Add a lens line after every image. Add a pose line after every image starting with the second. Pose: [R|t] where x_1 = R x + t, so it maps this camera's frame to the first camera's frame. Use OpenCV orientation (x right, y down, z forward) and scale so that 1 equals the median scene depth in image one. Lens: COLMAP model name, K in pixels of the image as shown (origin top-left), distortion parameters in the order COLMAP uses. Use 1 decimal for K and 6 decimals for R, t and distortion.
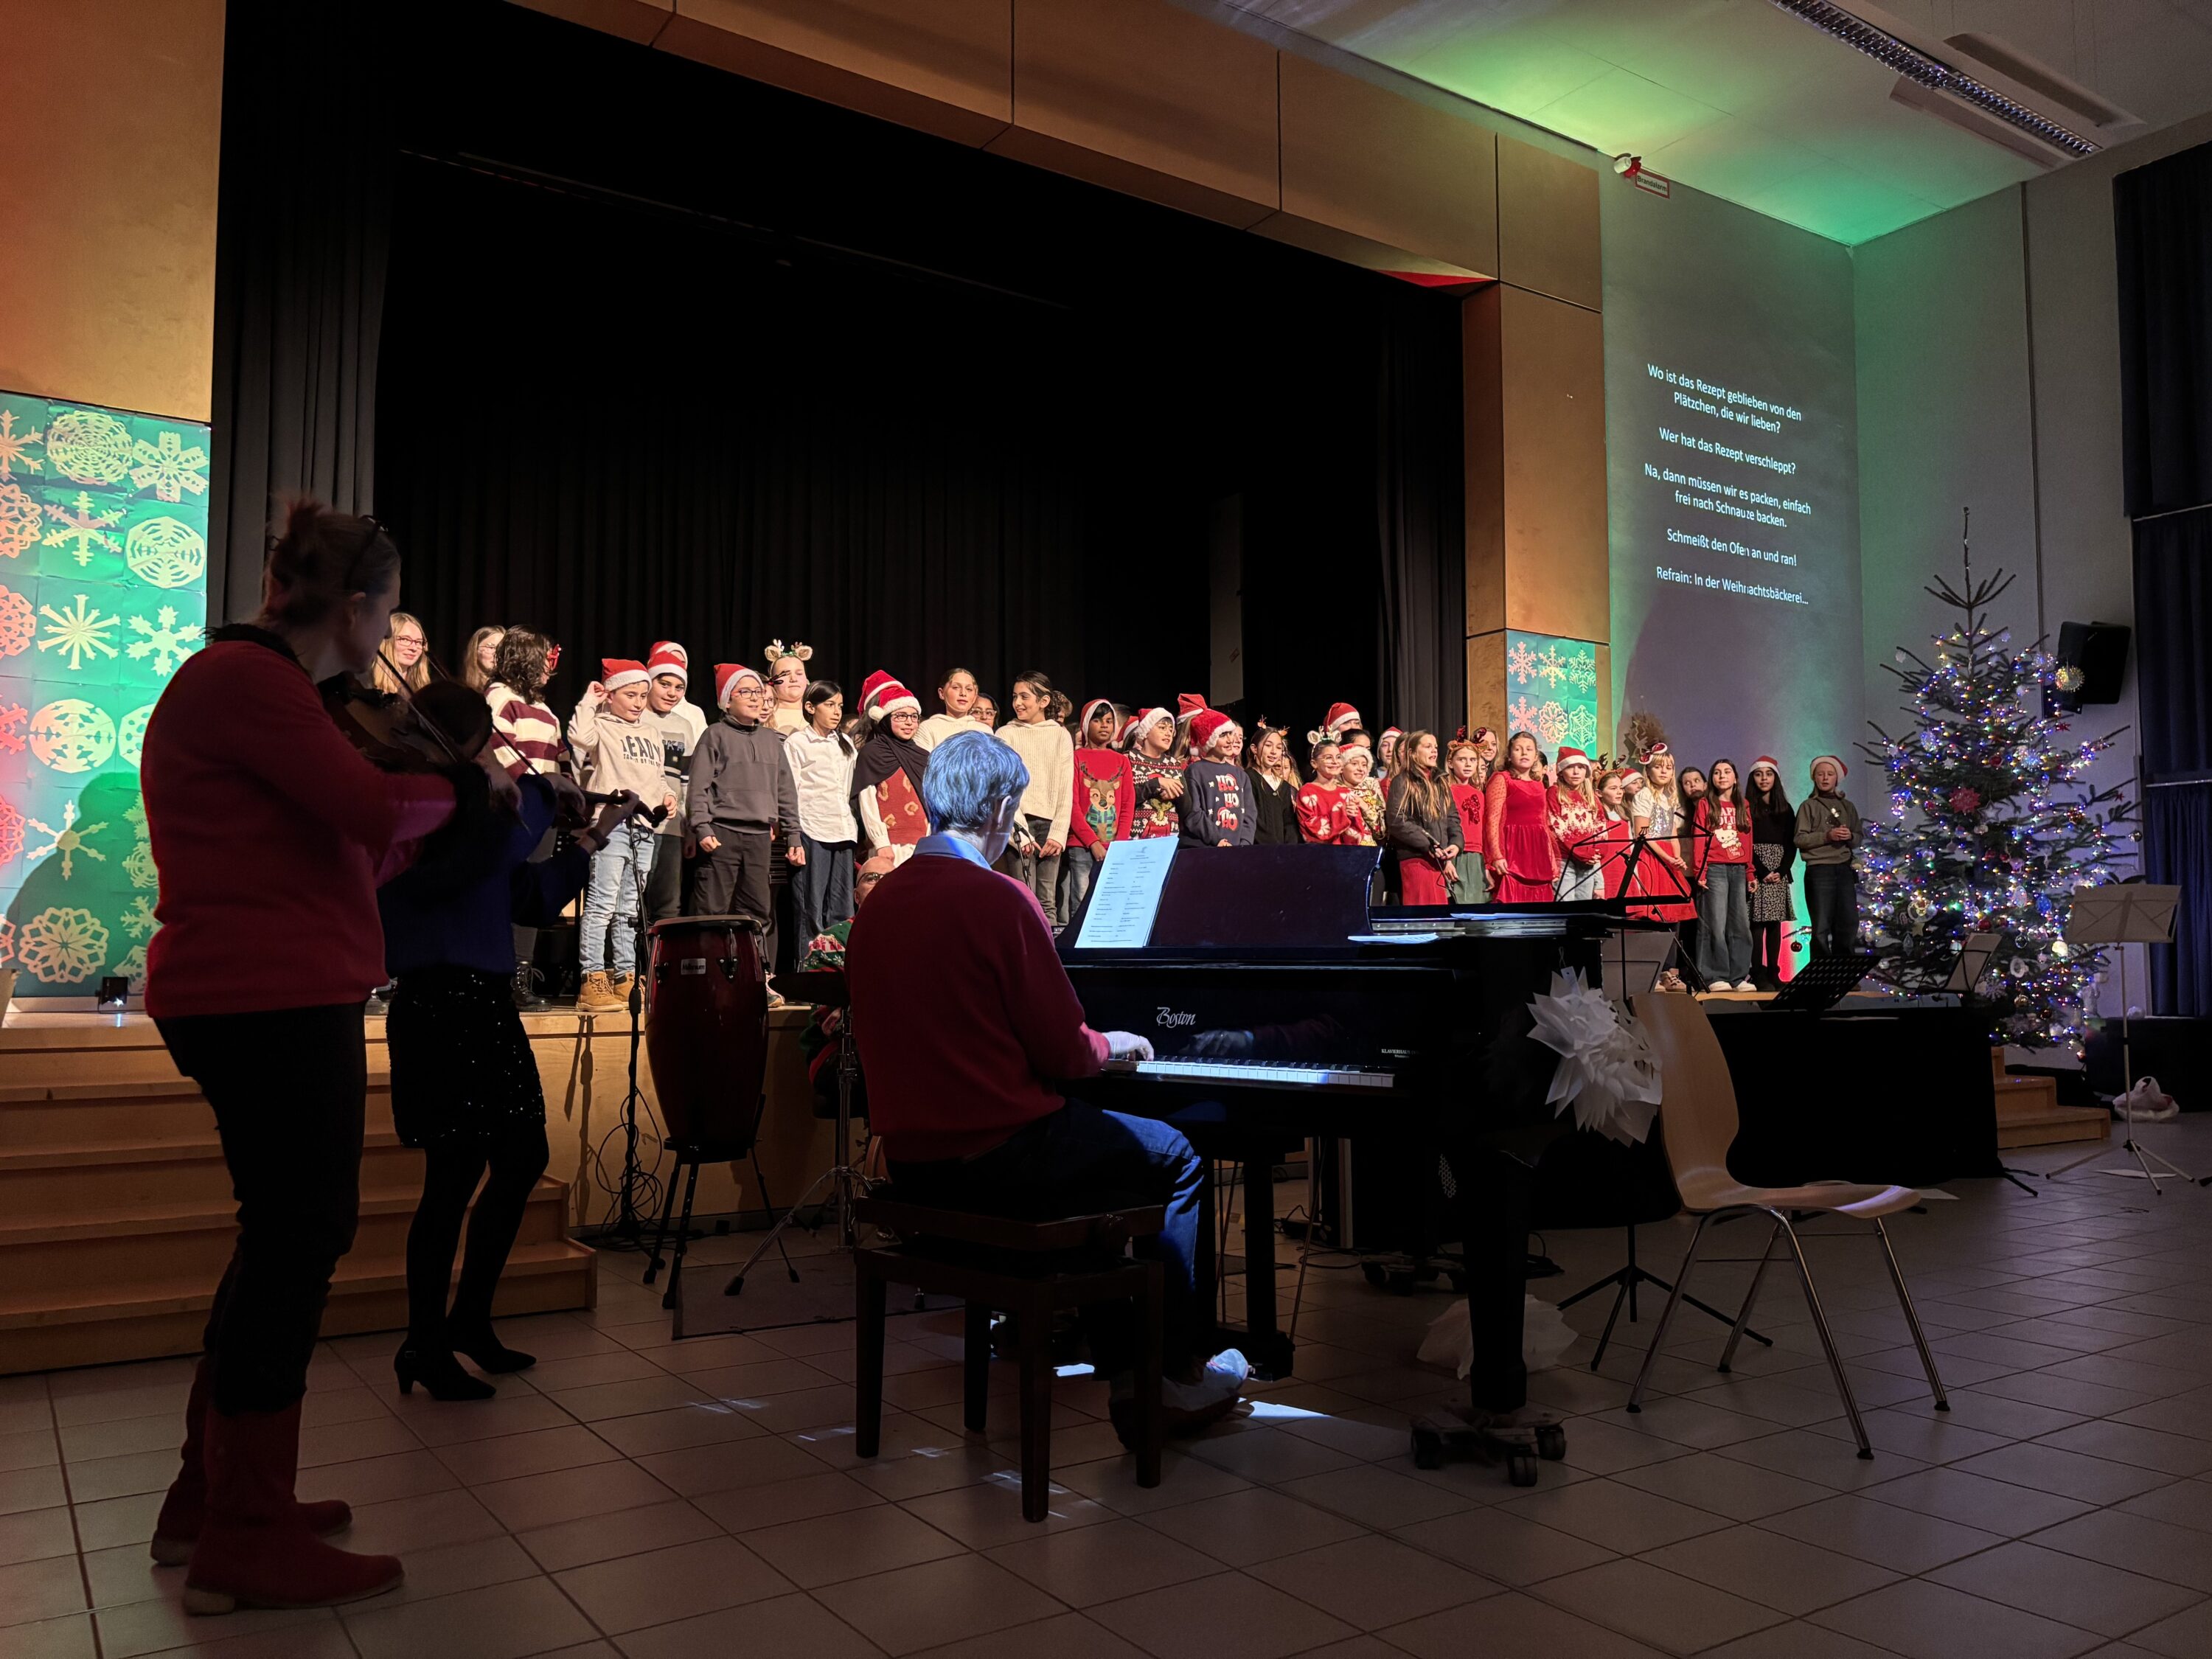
lens RADIAL K [[1648.1, 0, 1106.0], [0, 1648.1, 829.5], [0, 0, 1]] dist [0.079275, 0.000473]
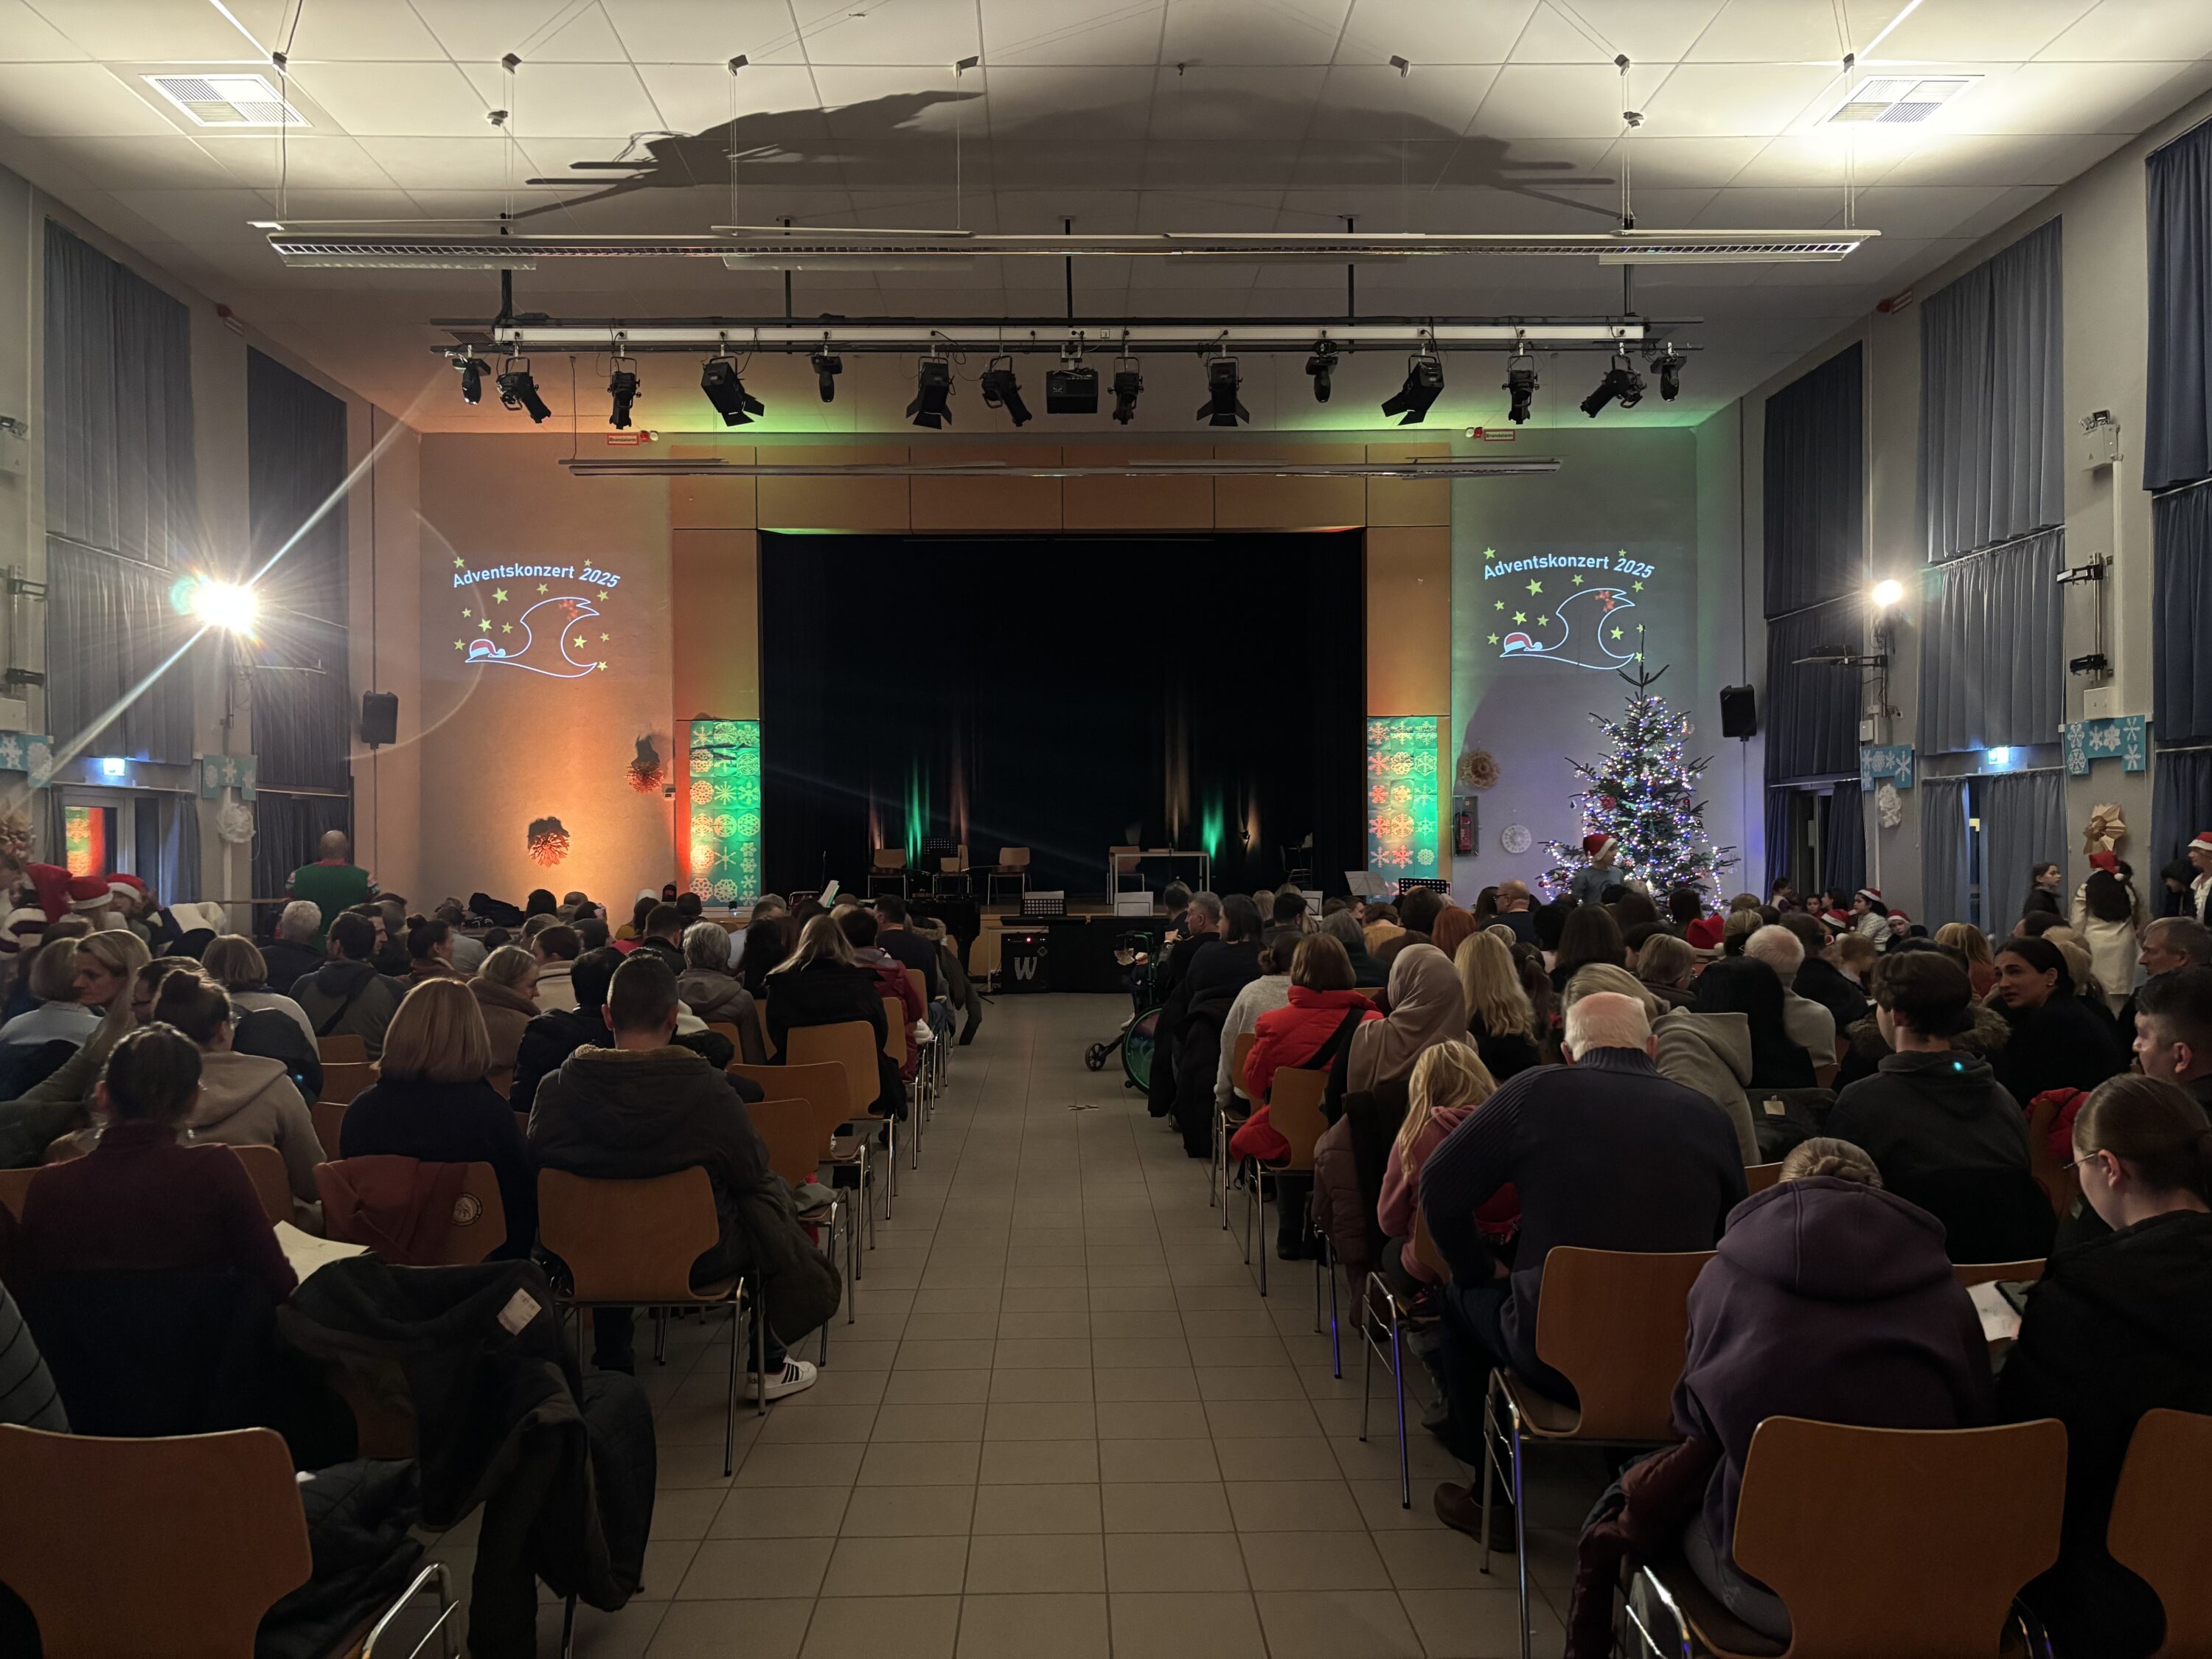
lens RADIAL K [[1648.1, 0, 1106.0], [0, 1648.1, 829.5], [0, 0, 1]] dist [0.079275, 0.000473]
pose [[0.843375, -0.006390, -0.537287, 0.978536], [0.047909, 0.996841, 0.063347, -0.123115], [0.535185, -0.079167, 0.841017, -0.728166]]
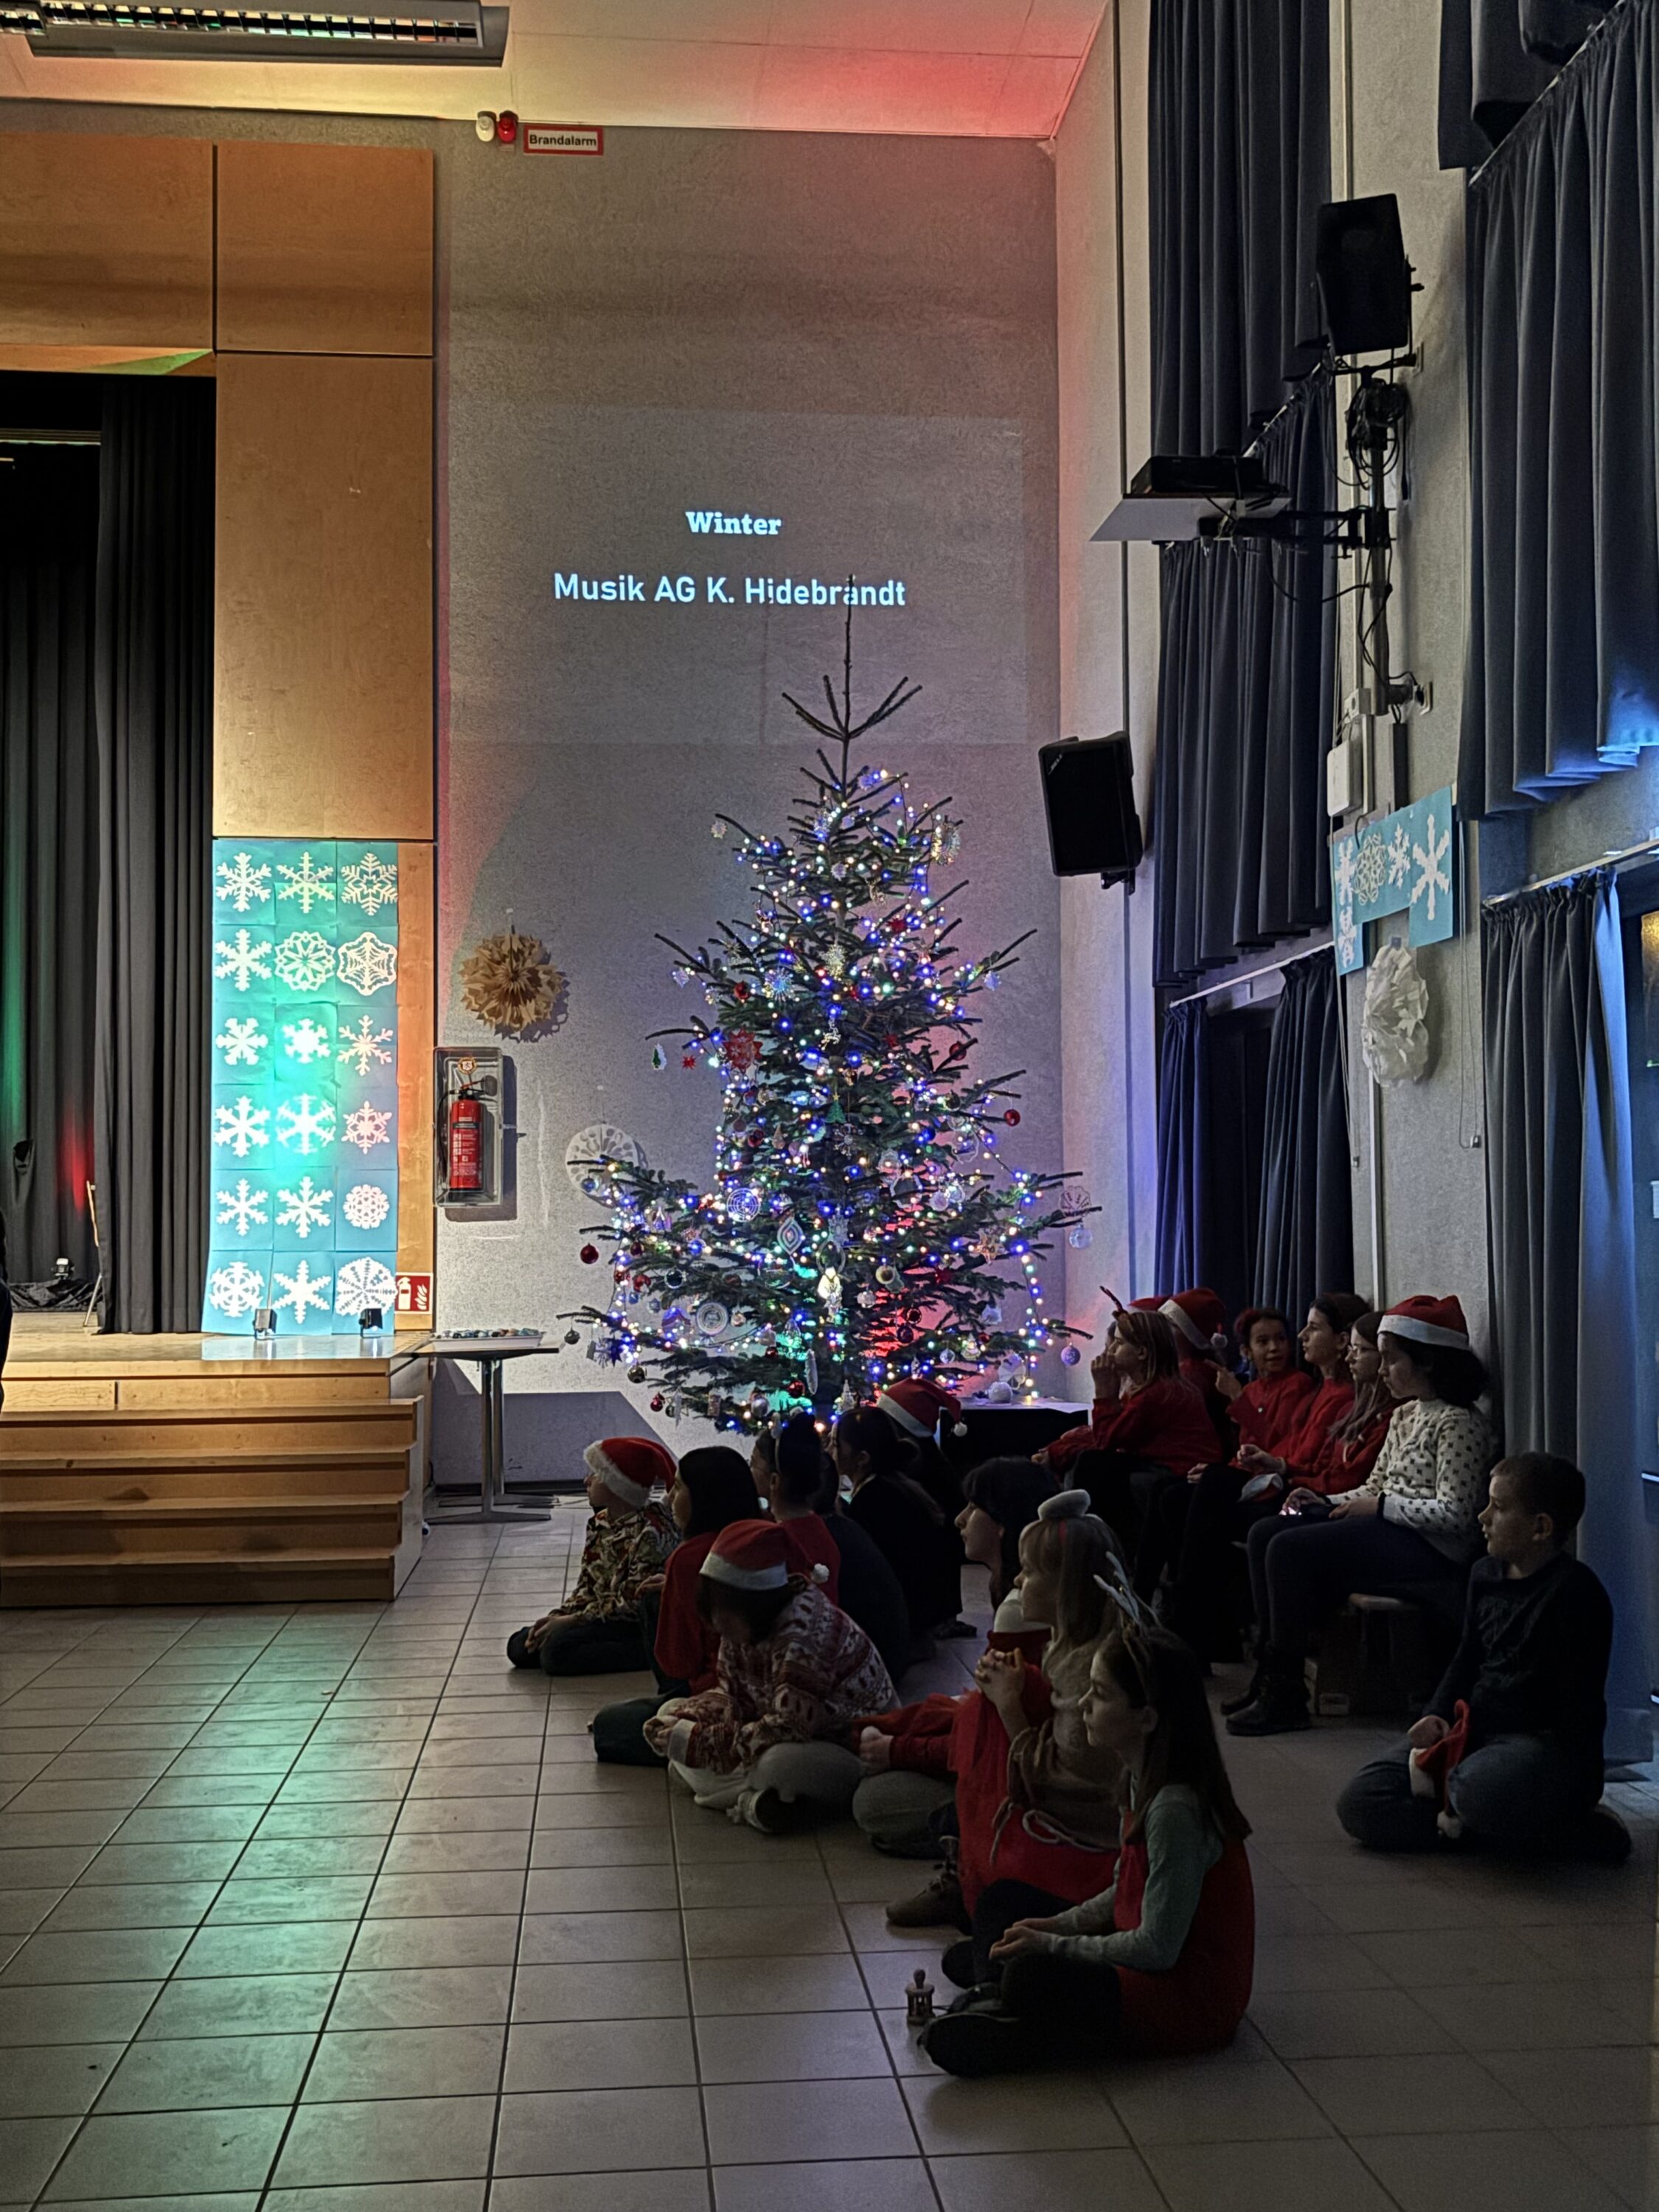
lens RADIAL K [[2223.7, 0, 829.5], [0, 2223.7, 1106.0], [0, 0, 1]] dist [0.005111, 0.001655]
pose [[0.880661, -0.024310, -0.473122, 0.913149], [0.038139, 0.999079, 0.019657, -0.013299], [0.472209, -0.035356, 0.880777, 0.267850]]
